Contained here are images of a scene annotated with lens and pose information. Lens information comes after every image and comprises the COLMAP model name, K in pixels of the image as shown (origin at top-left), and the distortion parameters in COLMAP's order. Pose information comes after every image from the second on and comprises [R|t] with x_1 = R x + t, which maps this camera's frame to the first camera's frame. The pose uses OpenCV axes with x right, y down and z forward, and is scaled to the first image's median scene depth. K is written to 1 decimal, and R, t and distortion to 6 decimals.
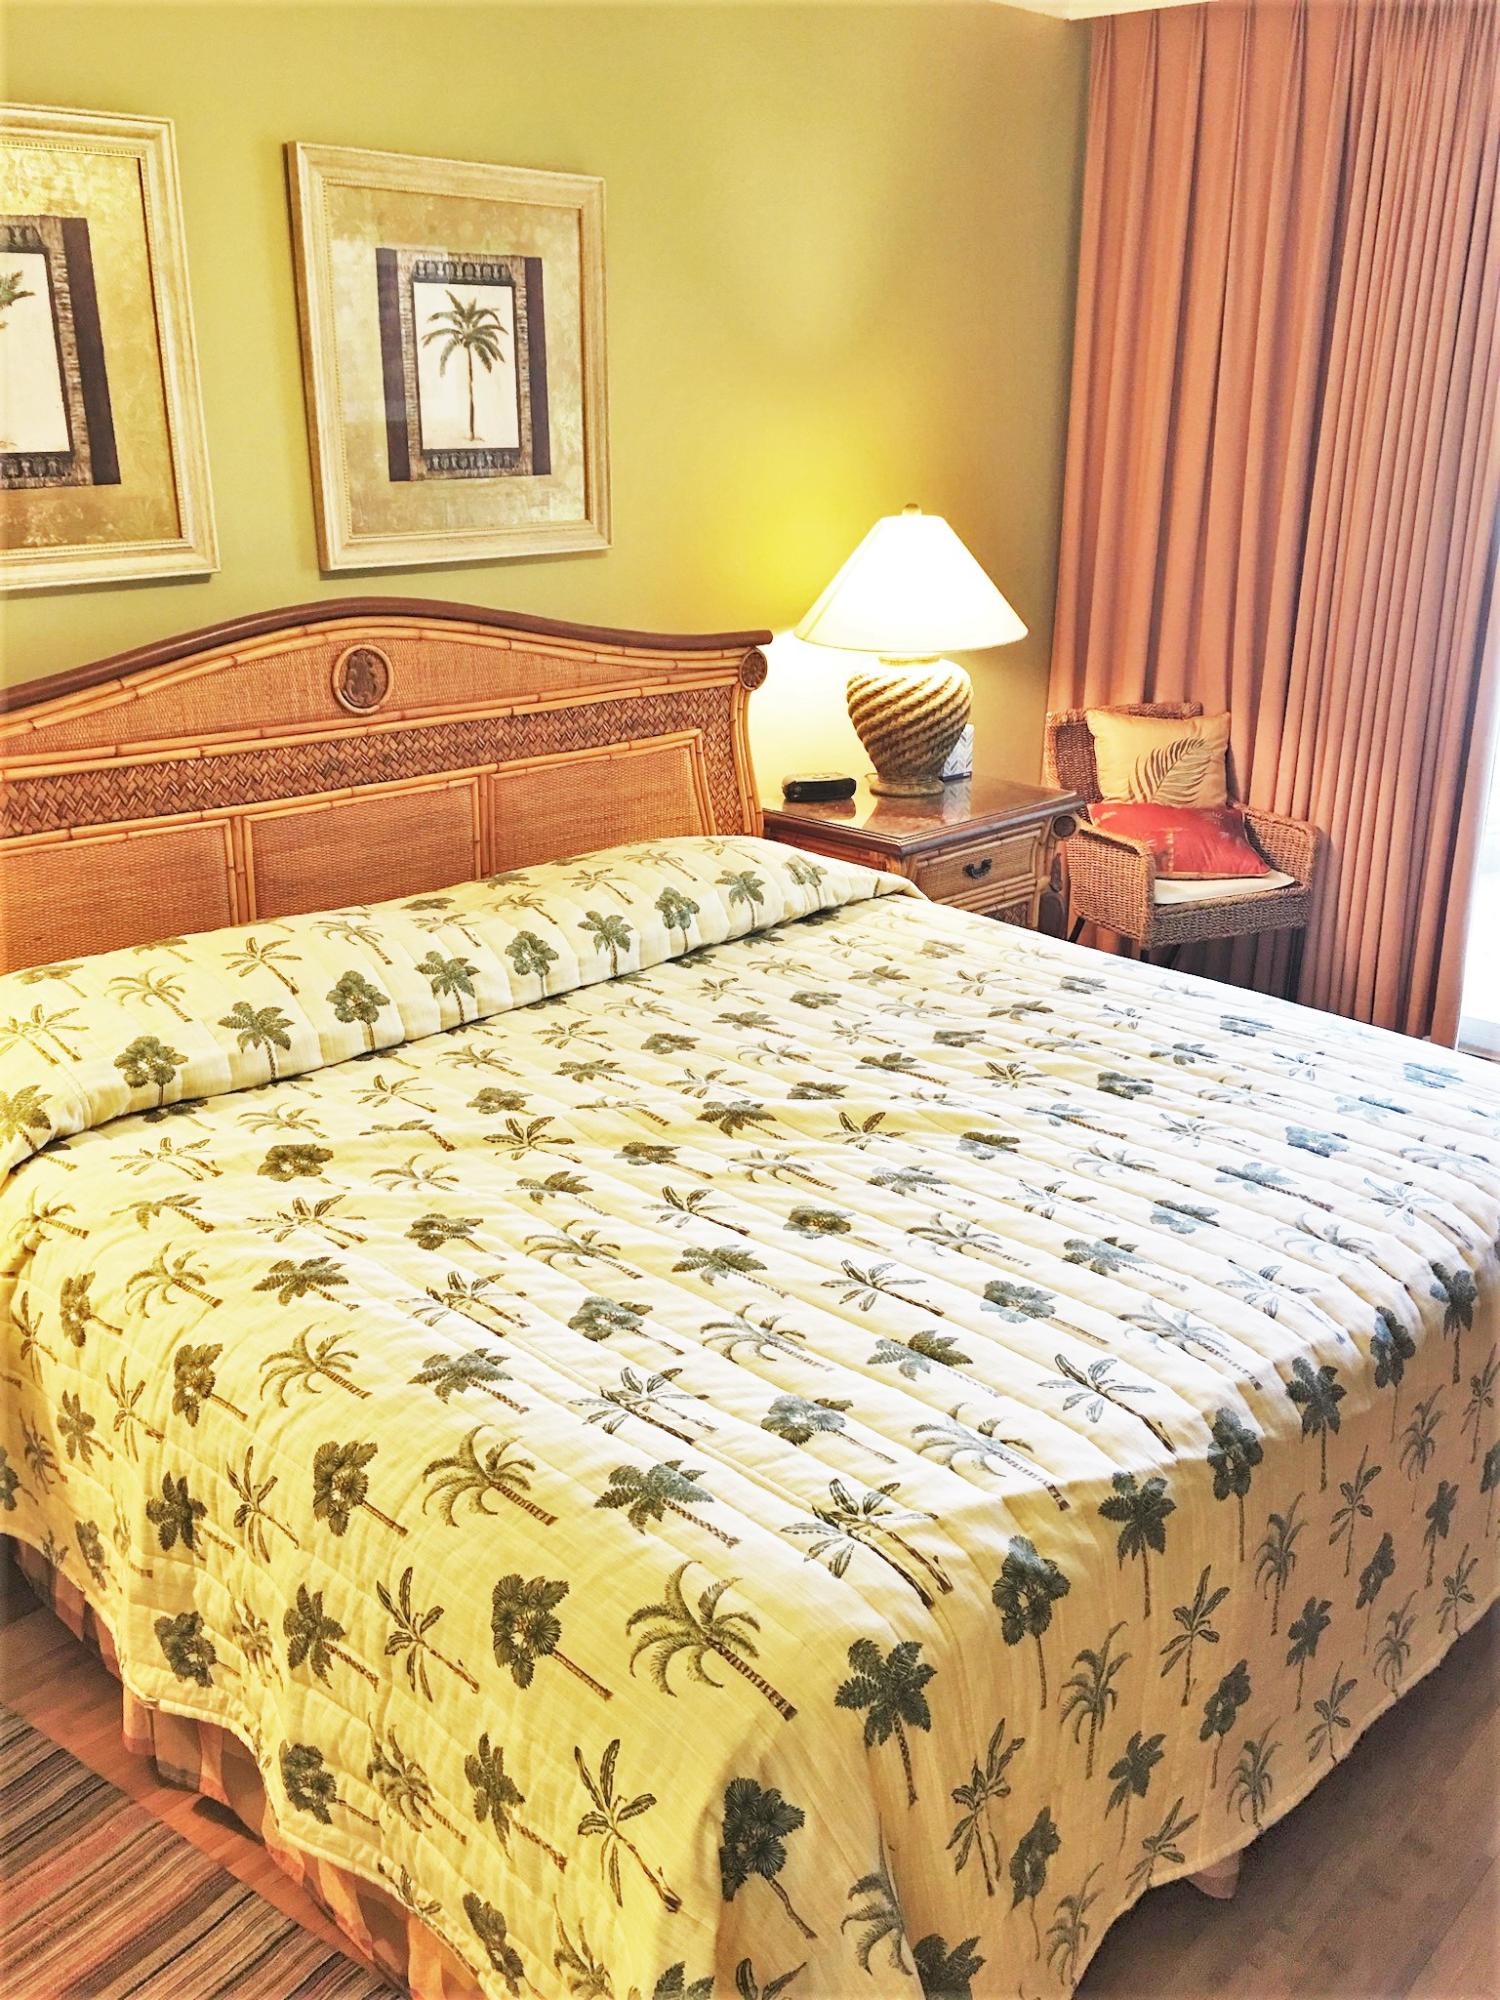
lens RADIAL K [[1719.3, 0, 754.3], [0, 1719.3, 993.7], [0, 0, 1]] dist [0.058140, -0.104909]
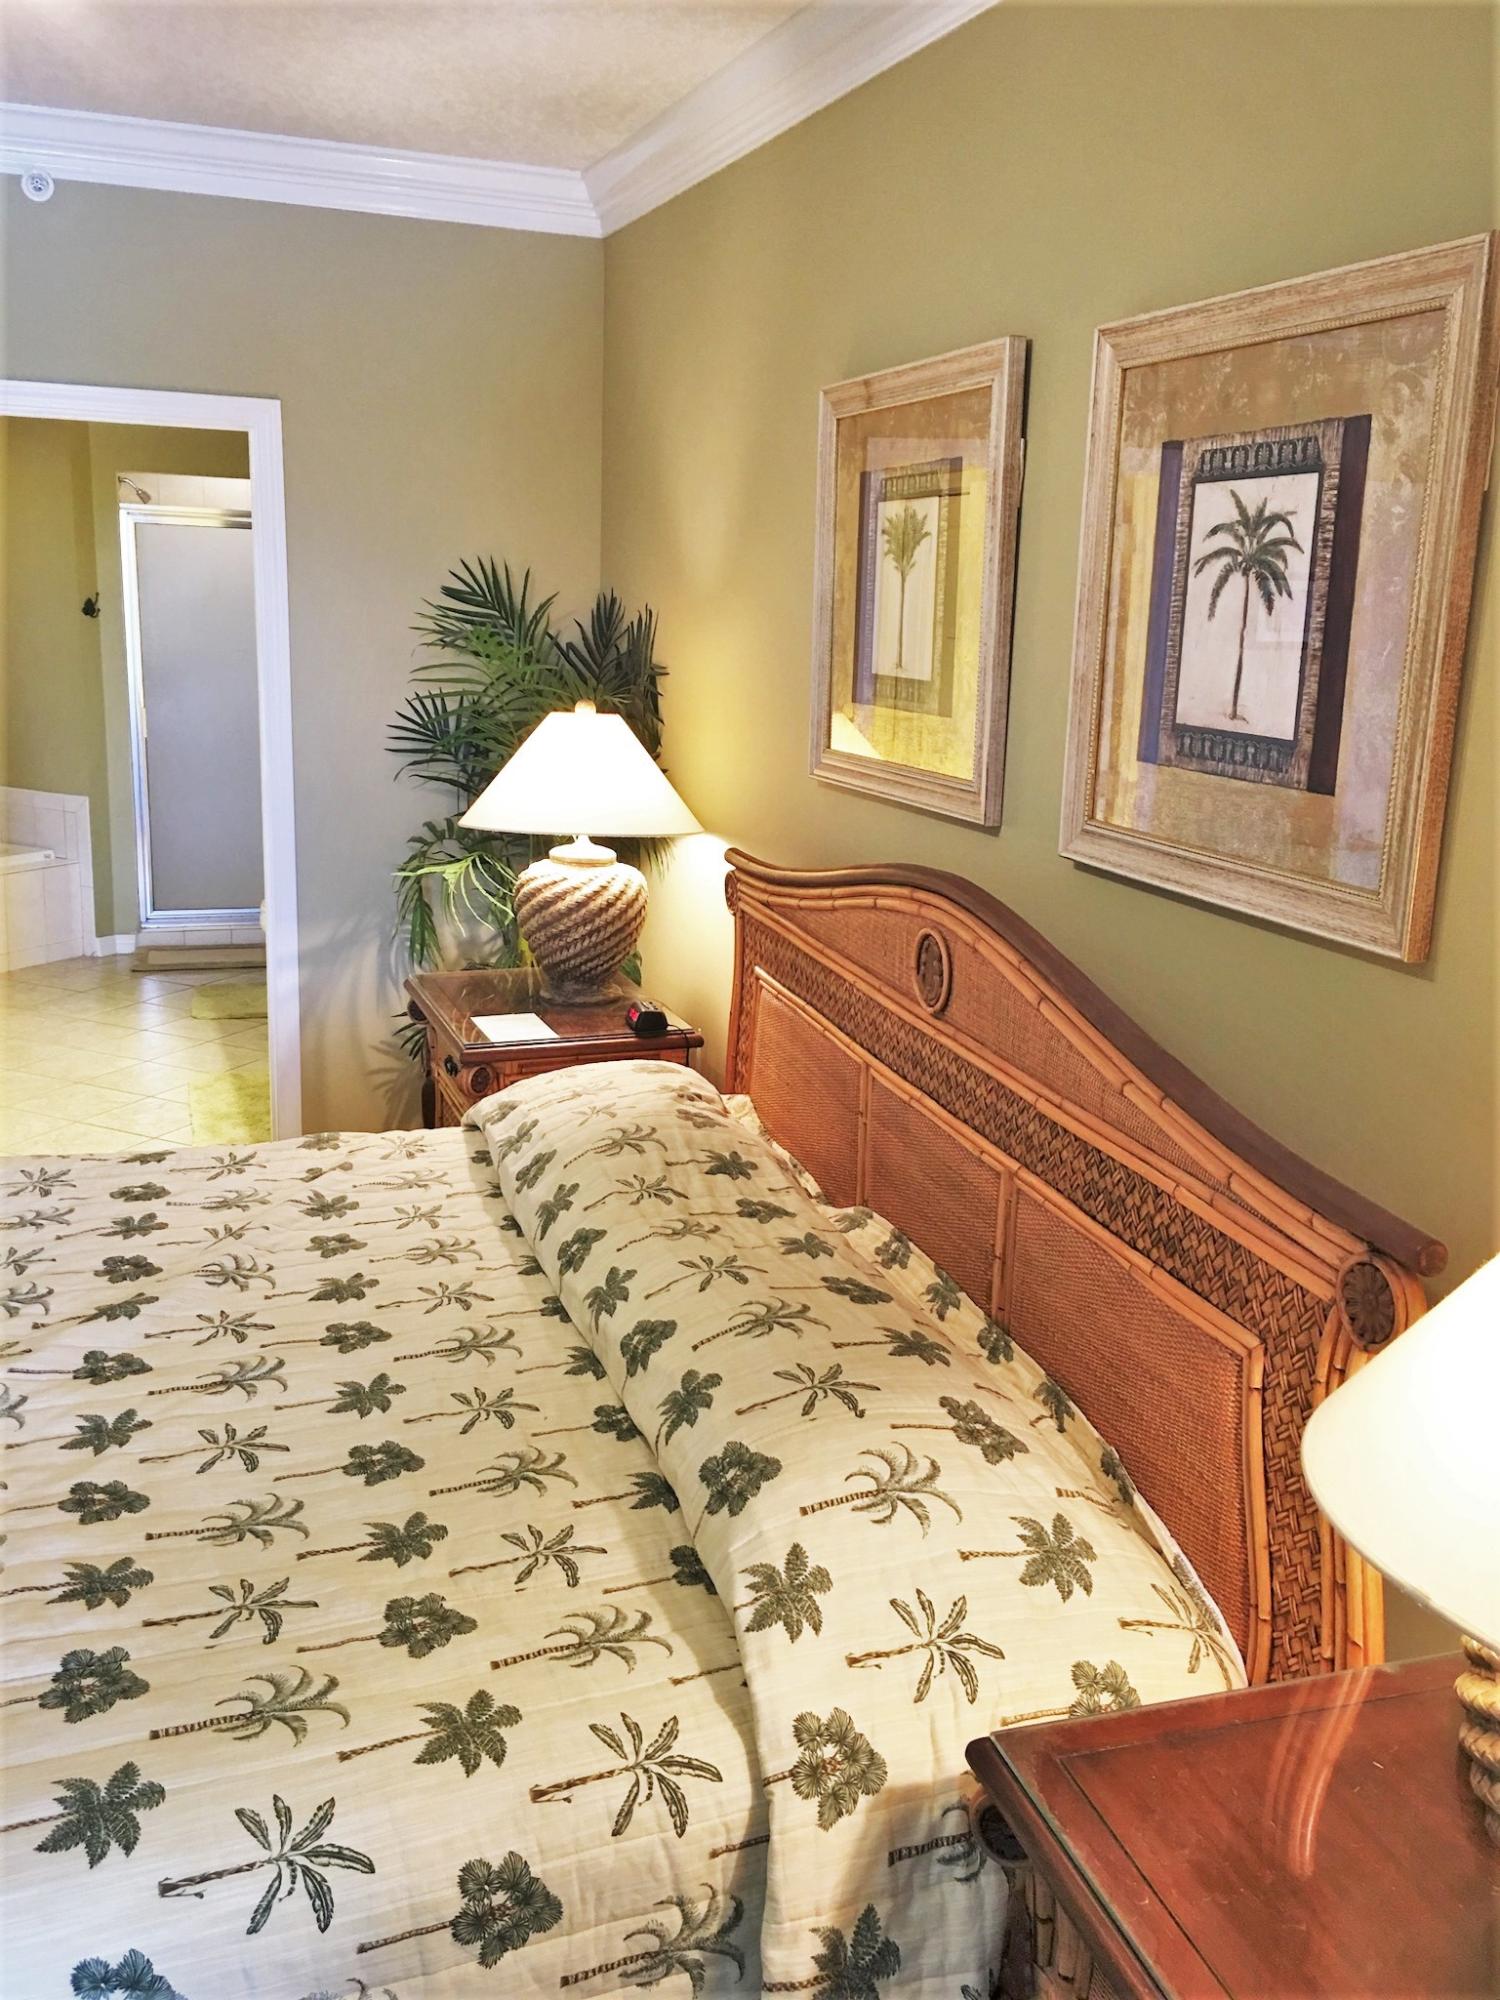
lens RADIAL K [[1719.3, 0, 762.6], [0, 1719.3, 979.1], [0, 0, 1]] dist [0.058140, -0.104909]
pose [[-0.451881, 0.170331, -0.875666, 0.476157], [-0.339235, 0.875047, 0.345271, -0.400075], [0.825059, 0.453078, -0.337635, 1.126356]]
